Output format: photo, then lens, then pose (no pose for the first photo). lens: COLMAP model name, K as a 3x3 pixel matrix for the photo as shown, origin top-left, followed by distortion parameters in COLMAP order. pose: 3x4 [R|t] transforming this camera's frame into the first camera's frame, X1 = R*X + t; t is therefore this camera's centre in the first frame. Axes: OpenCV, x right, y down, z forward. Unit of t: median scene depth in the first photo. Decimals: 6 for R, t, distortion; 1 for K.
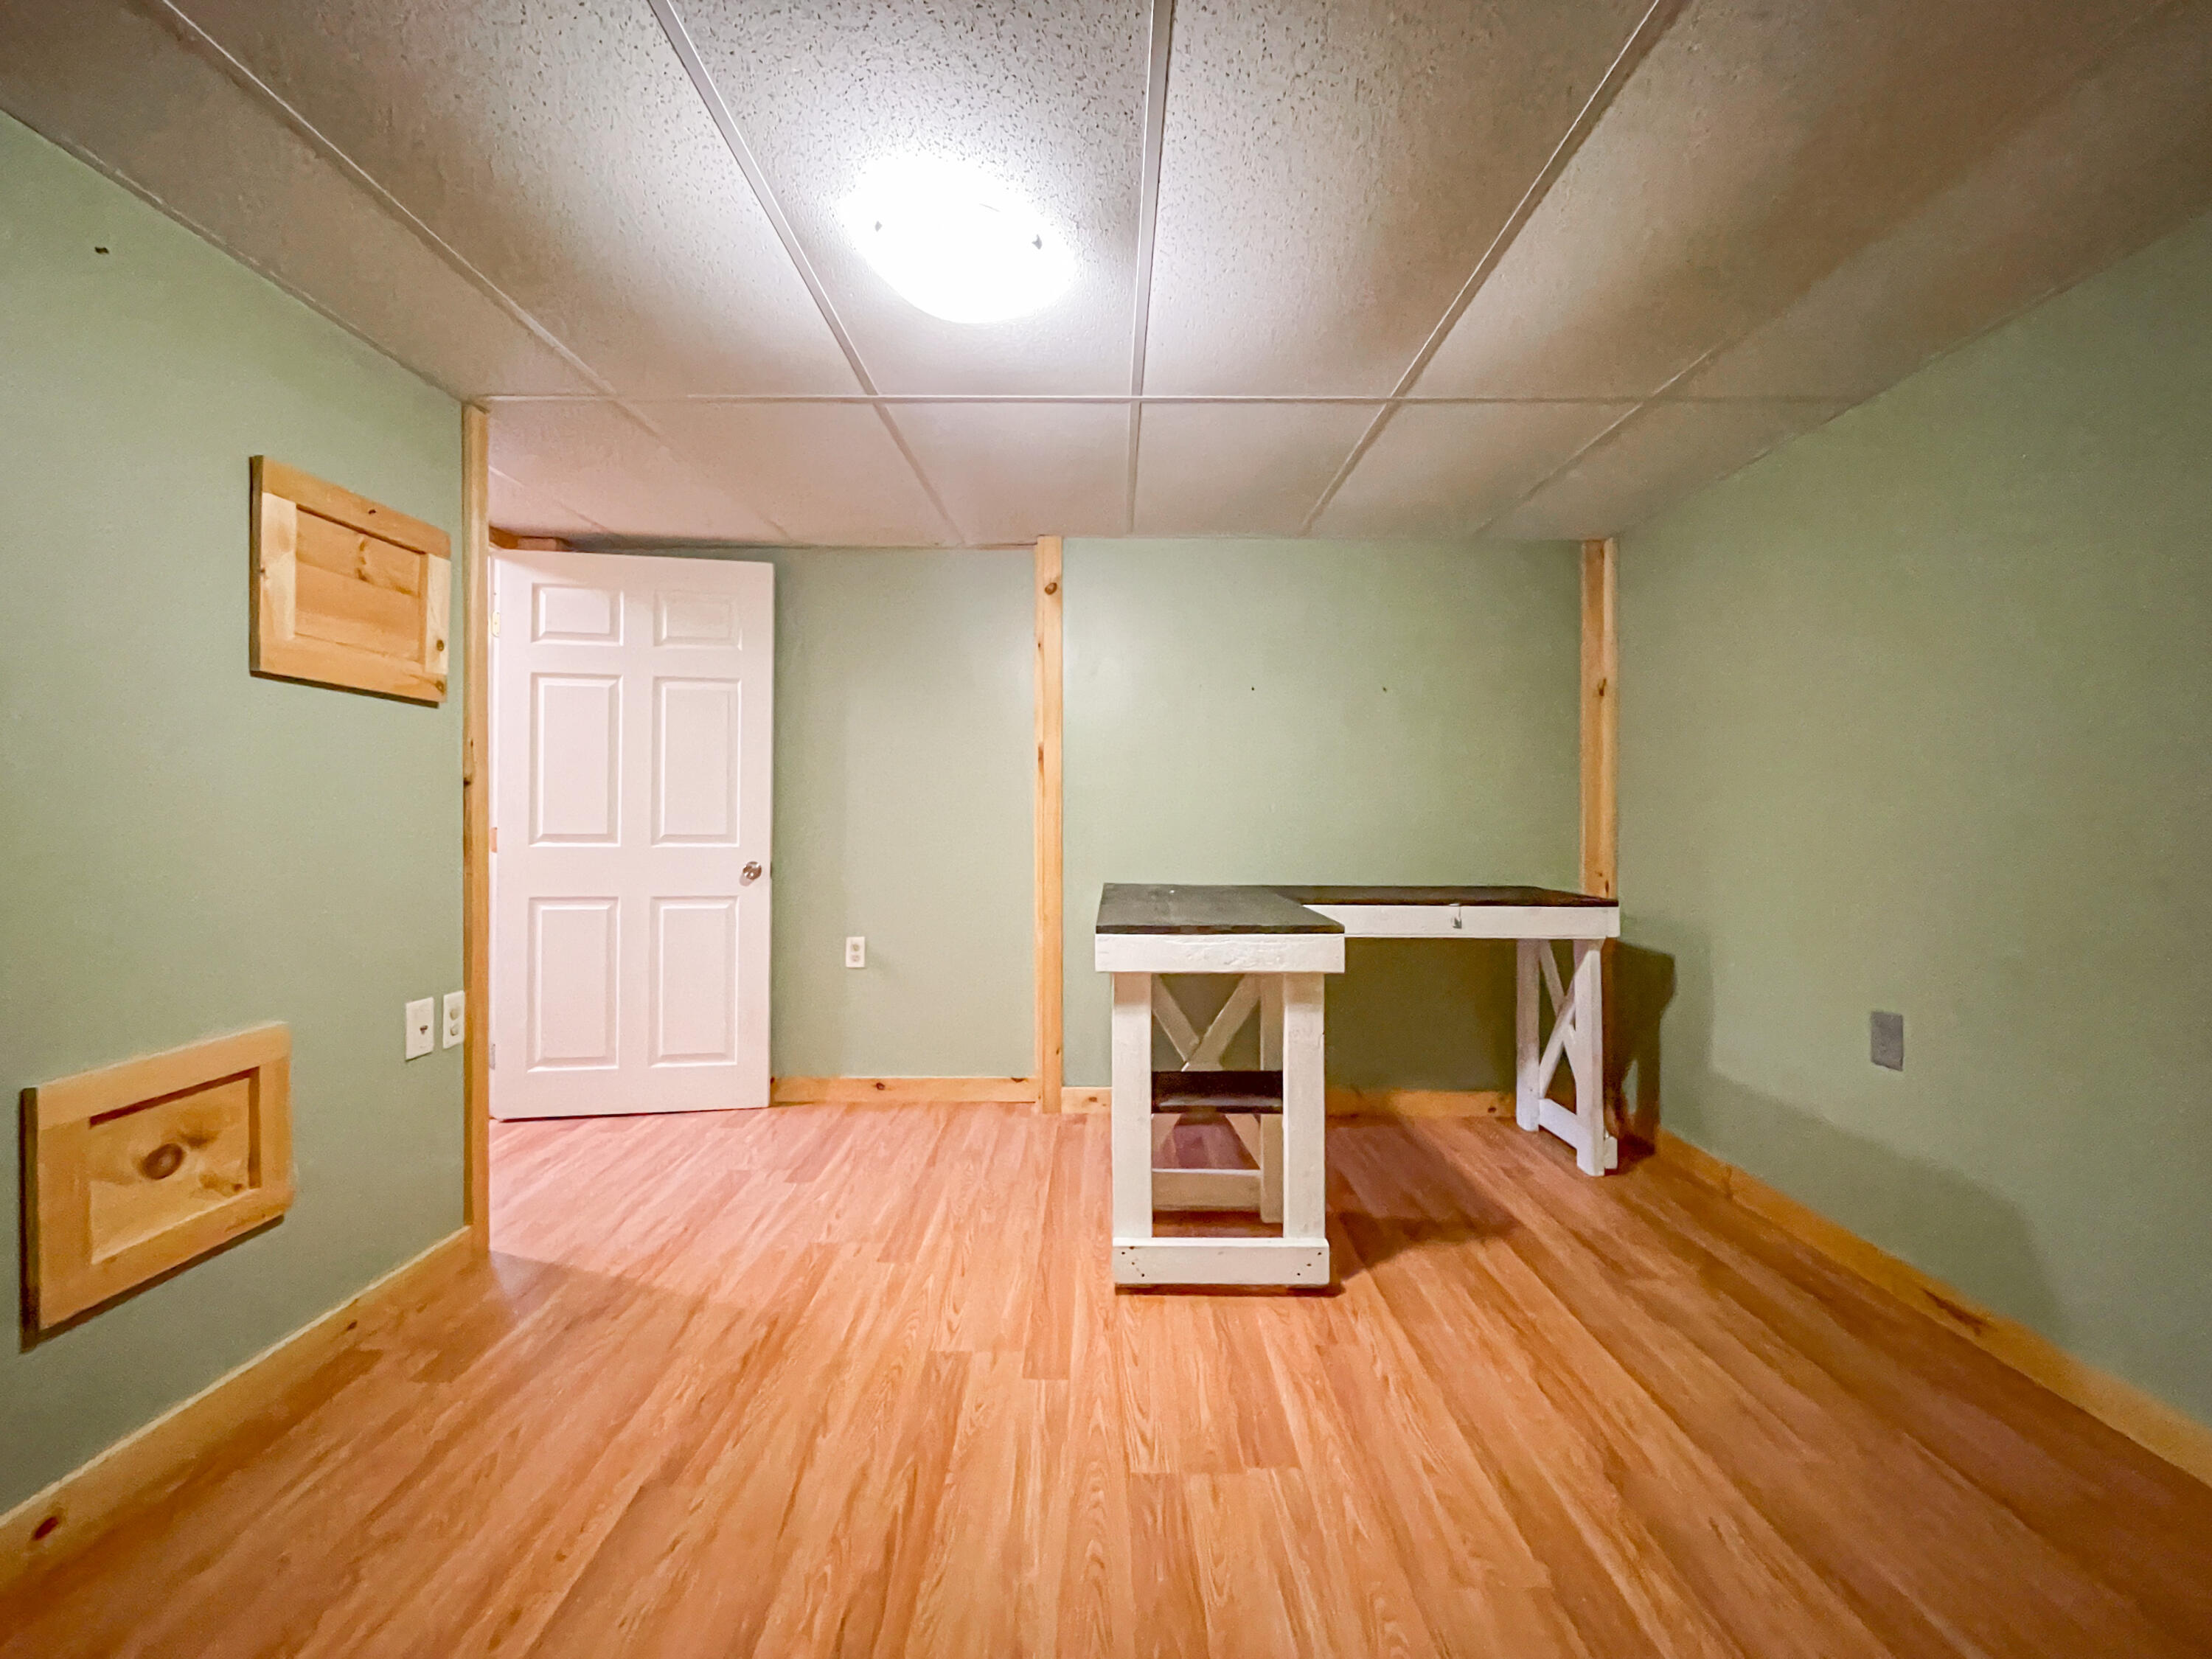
lens RADIAL K [[908.8, 0, 1111.3], [0, 908.8, 823.1], [0, 0, 1]] dist [-0.003600, -0.000222]
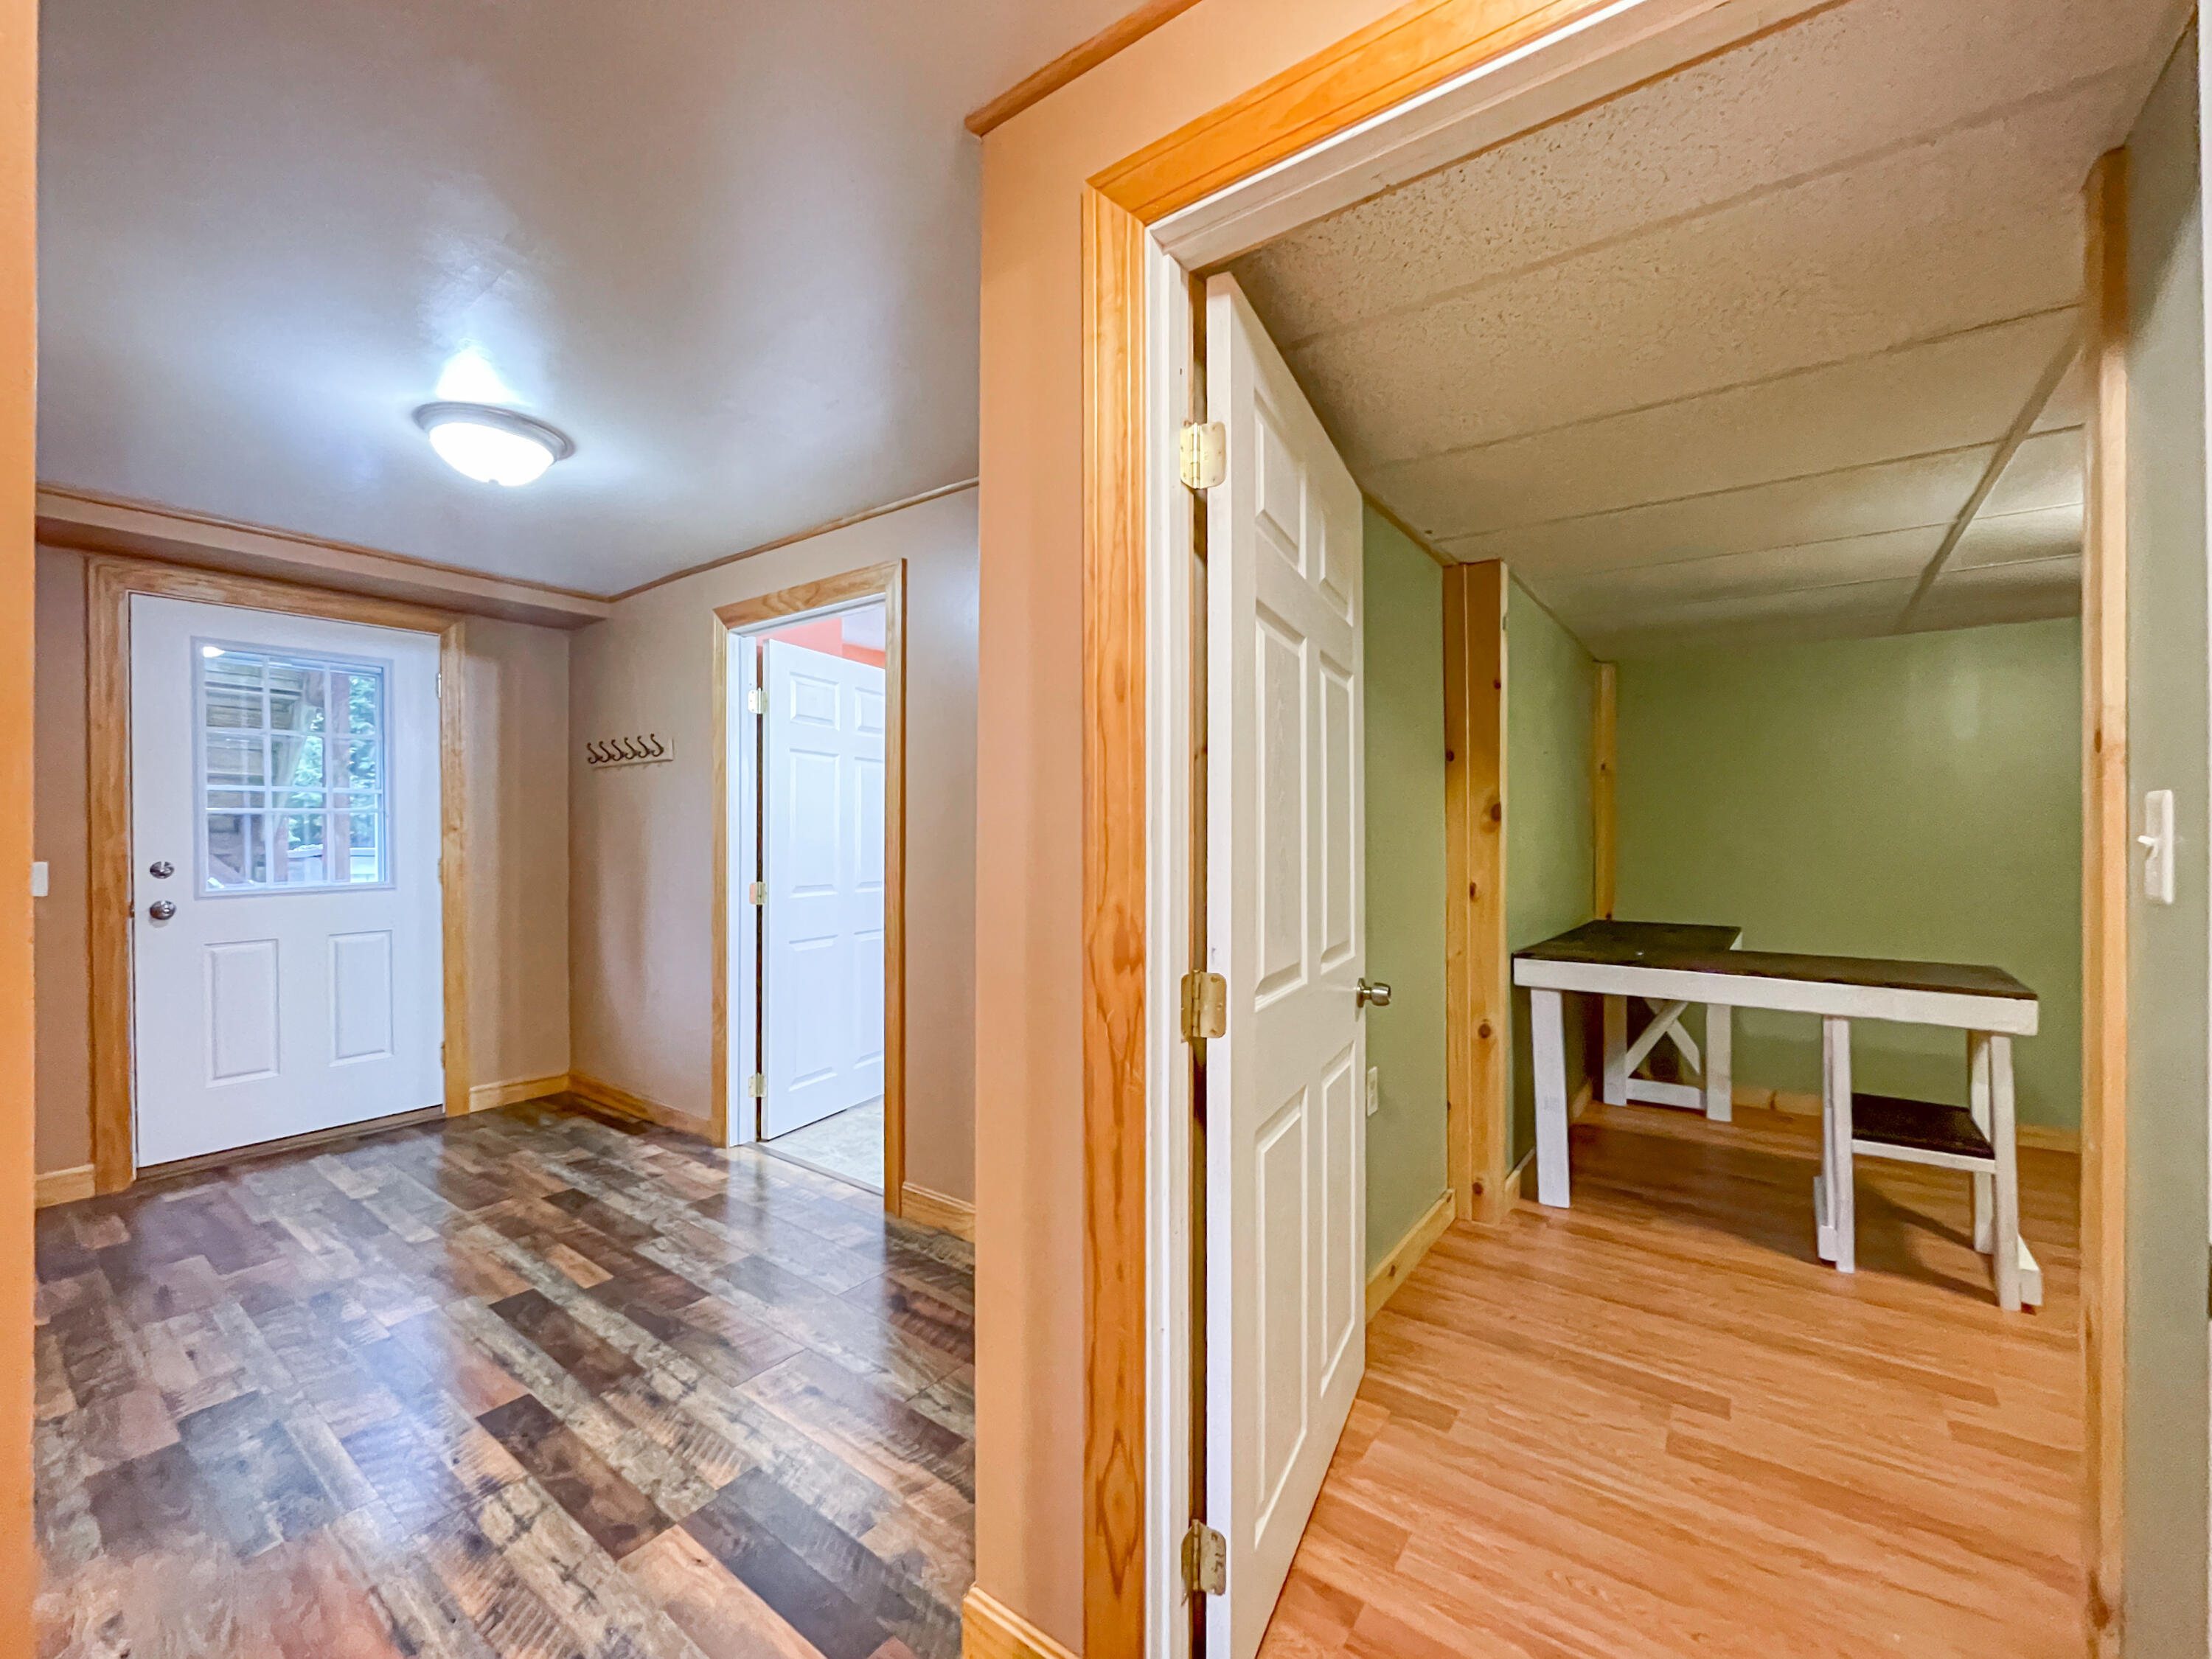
lens RADIAL K [[908.8, 0, 1101.8], [0, 908.8, 824.9], [0, 0, 1]] dist [-0.003600, -0.000222]
pose [[0.609730, -0.006757, 0.792580, -1.189522], [0.005512, 0.999976, 0.004284, -0.088490], [-0.792590, 0.001757, 0.609752, 0.904086]]
